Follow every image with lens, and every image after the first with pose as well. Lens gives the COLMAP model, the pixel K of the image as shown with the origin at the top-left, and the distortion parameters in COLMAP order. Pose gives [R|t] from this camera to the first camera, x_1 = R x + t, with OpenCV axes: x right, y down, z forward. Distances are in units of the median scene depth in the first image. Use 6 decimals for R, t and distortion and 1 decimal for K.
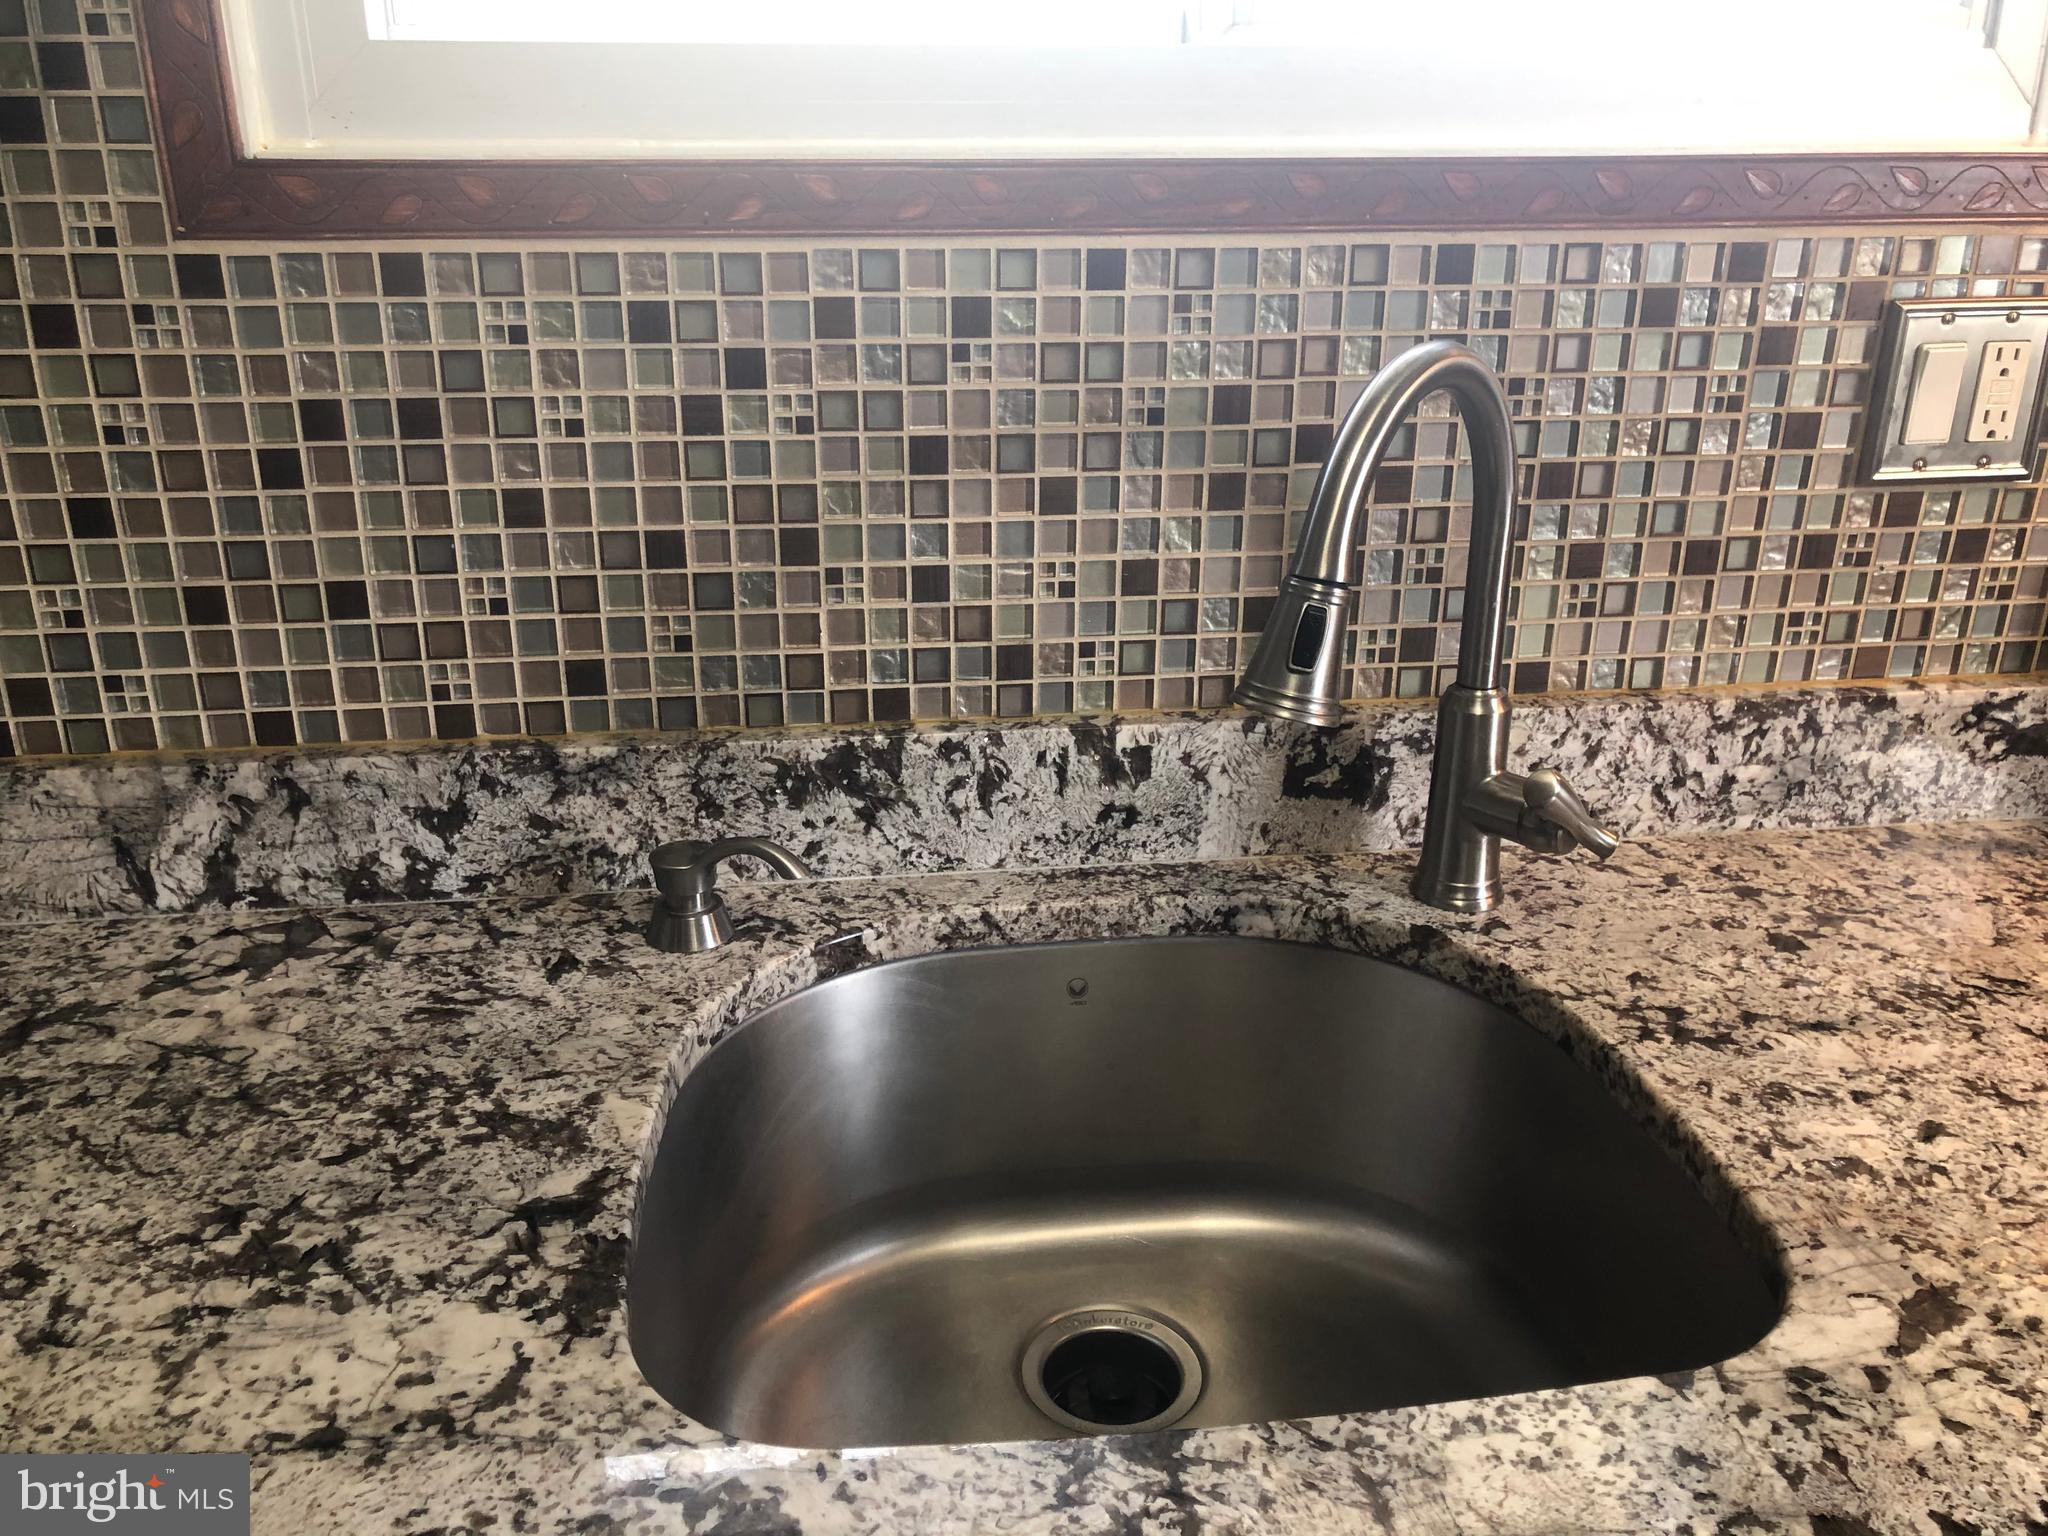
lens RADIAL K [[1675.0, 0, 1021.6], [0, 1675.0, 757.1], [0, 0, 1]] dist [0.041646, -0.036240]
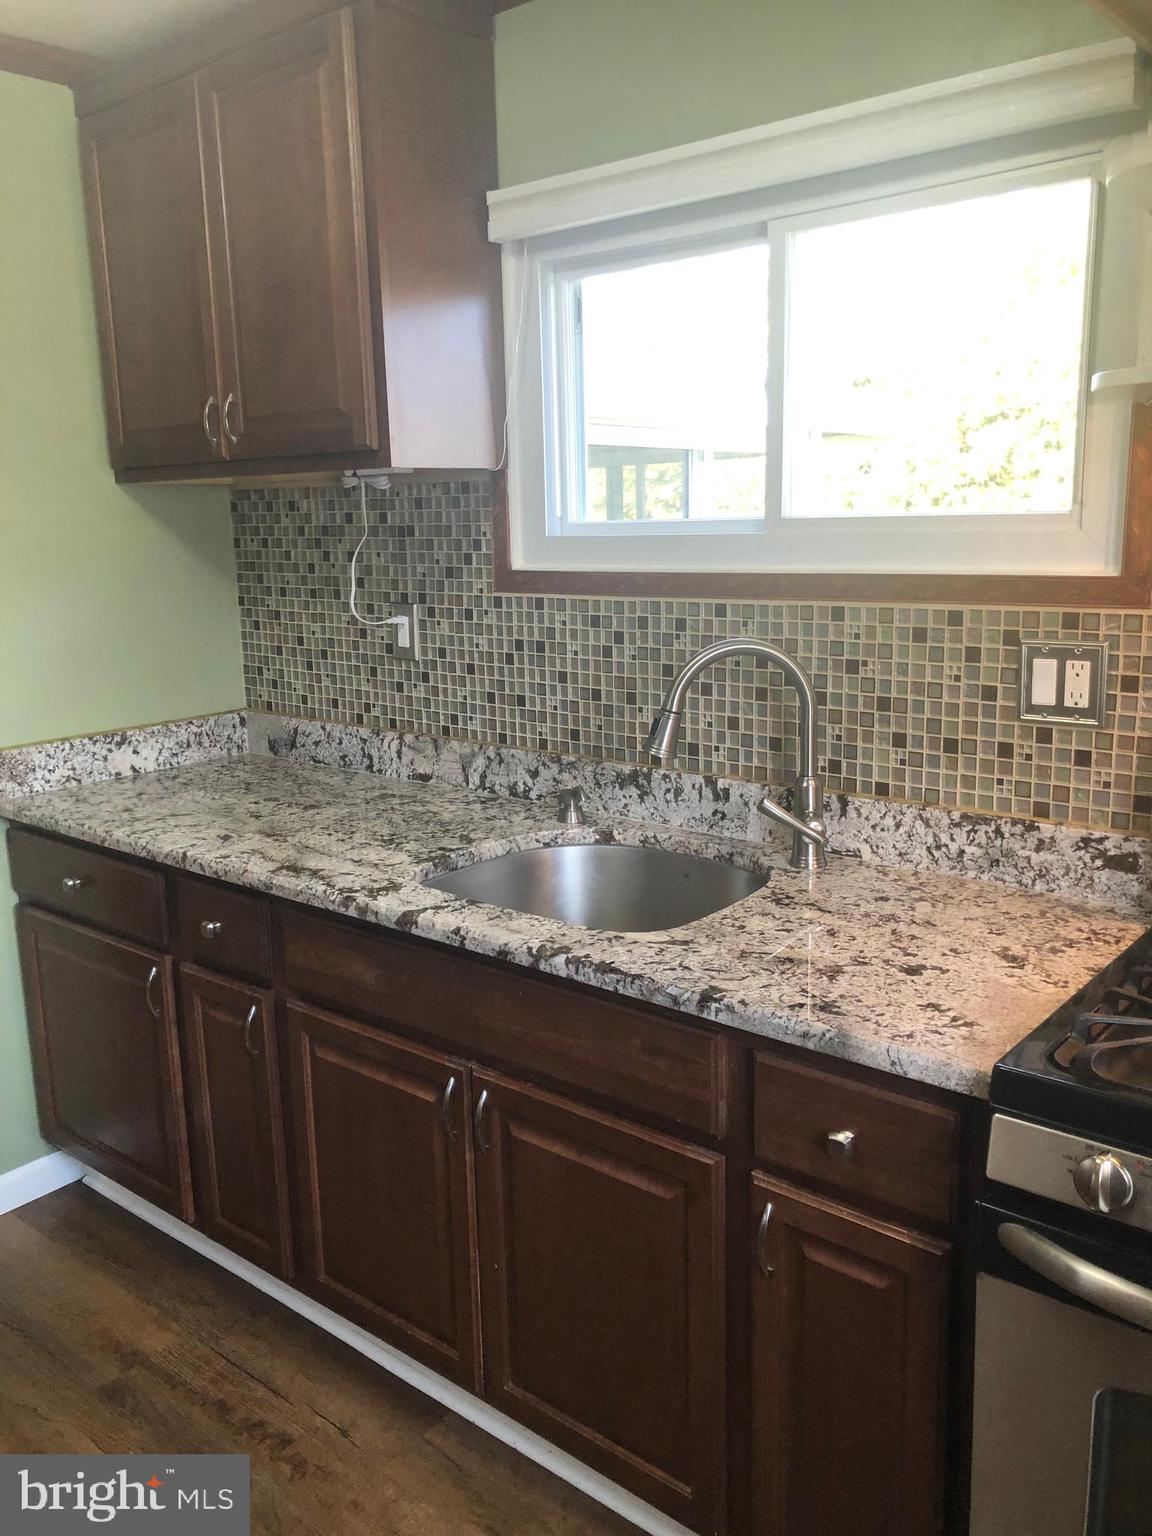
lens RADIAL K [[1256.3, 0, 586.3], [0, 1256.3, 770.5], [0, 0, 1]] dist [0.041646, -0.036240]
pose [[0.674389, 0.130452, -0.726761, 1.393867], [-0.239804, 0.969610, -0.048481, 0.118502], [0.698350, 0.206975, 0.685177, -0.513119]]
